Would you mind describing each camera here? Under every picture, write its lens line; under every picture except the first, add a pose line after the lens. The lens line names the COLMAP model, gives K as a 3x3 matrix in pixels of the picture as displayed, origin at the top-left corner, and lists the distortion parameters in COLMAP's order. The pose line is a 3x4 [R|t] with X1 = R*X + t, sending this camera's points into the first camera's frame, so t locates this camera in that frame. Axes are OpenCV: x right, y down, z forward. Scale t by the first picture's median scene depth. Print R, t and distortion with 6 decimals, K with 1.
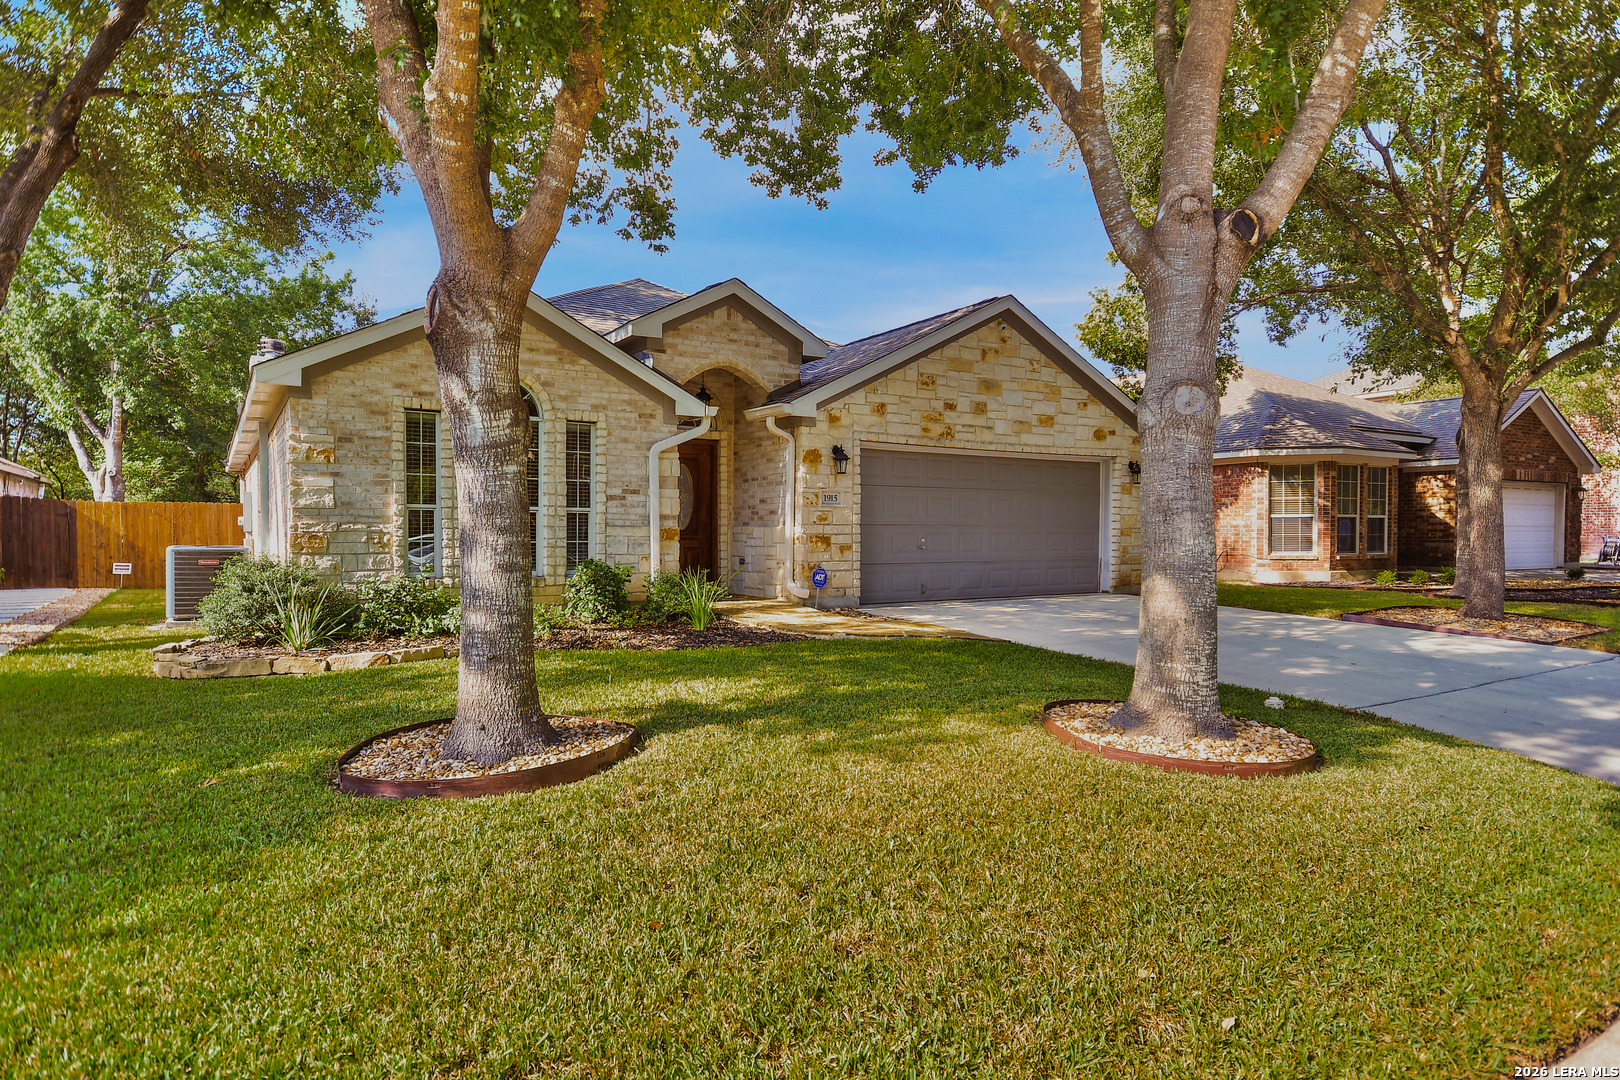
lens RADIAL K [[1008.6, 0, 810.0], [0, 1008.6, 540.0], [0, 0, 1]] dist [-0.000194, 0.000002]
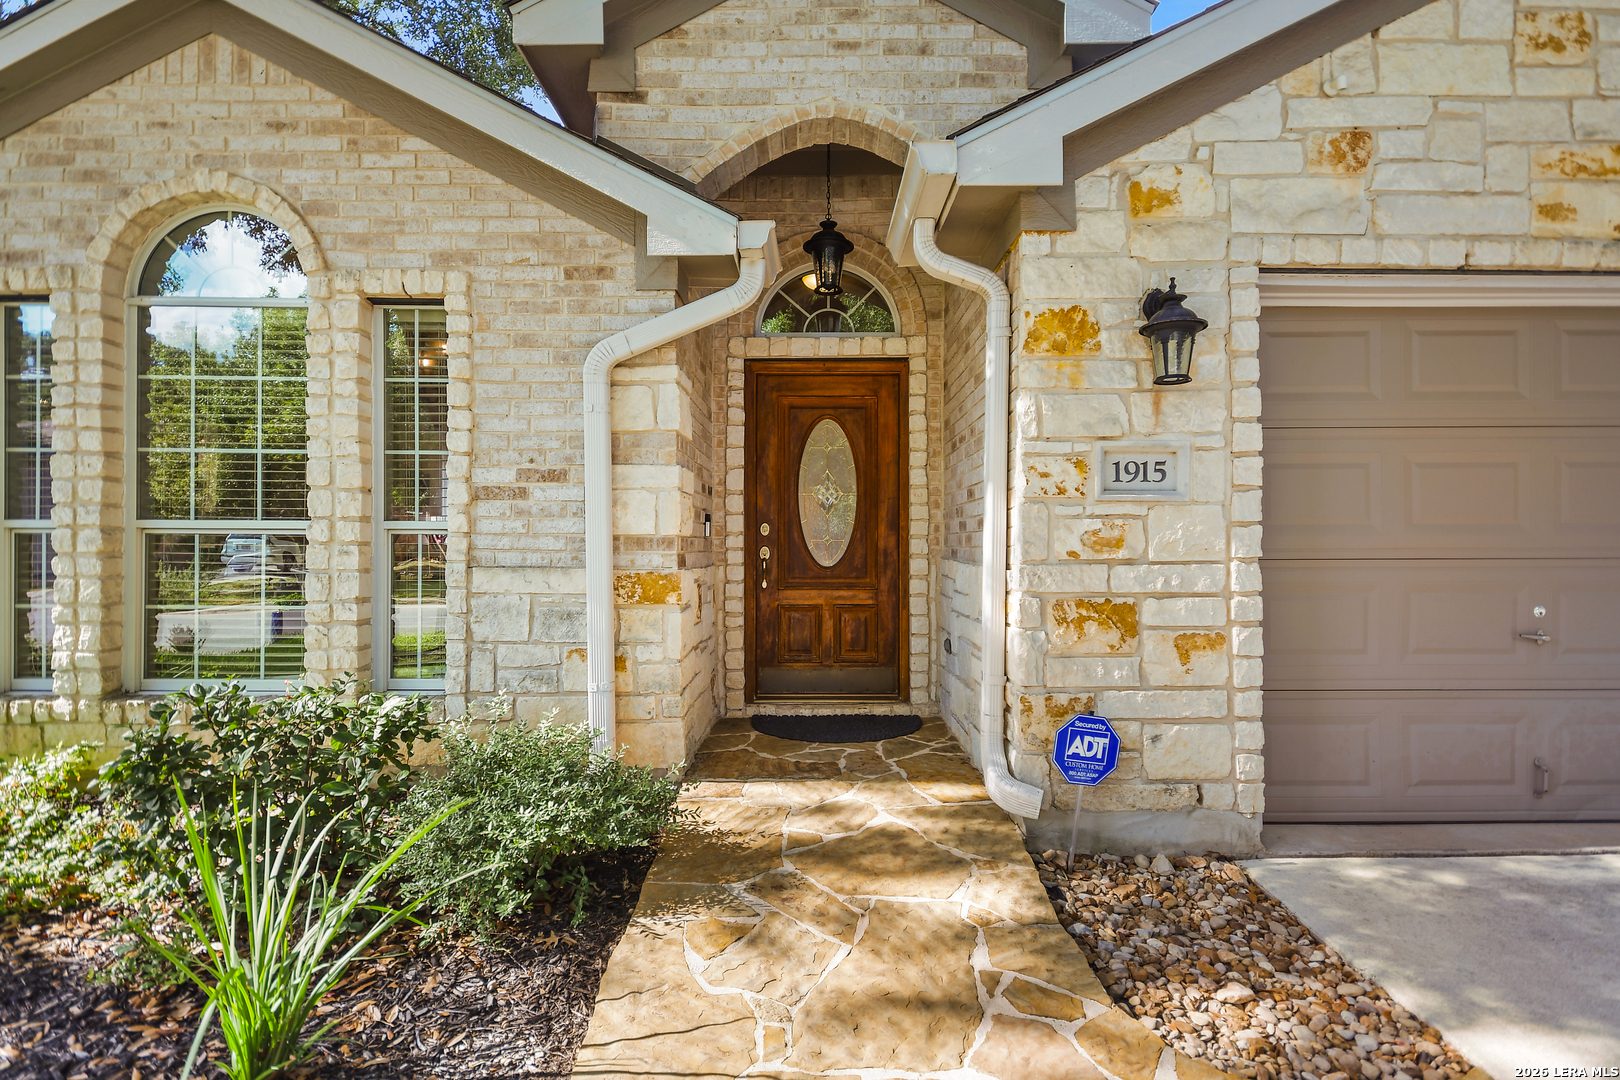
lens RADIAL K [[826.6, 0, 810.0], [0, 826.6, 540.0], [0, 0, 1]] dist [0.012356, -0.001069]
pose [[0.848772, -0.007015, -0.528713, 0.068026], [0.001610, 0.999942, -0.010683, -0.019669], [0.528757, 0.008216, 0.848733, 0.760938]]
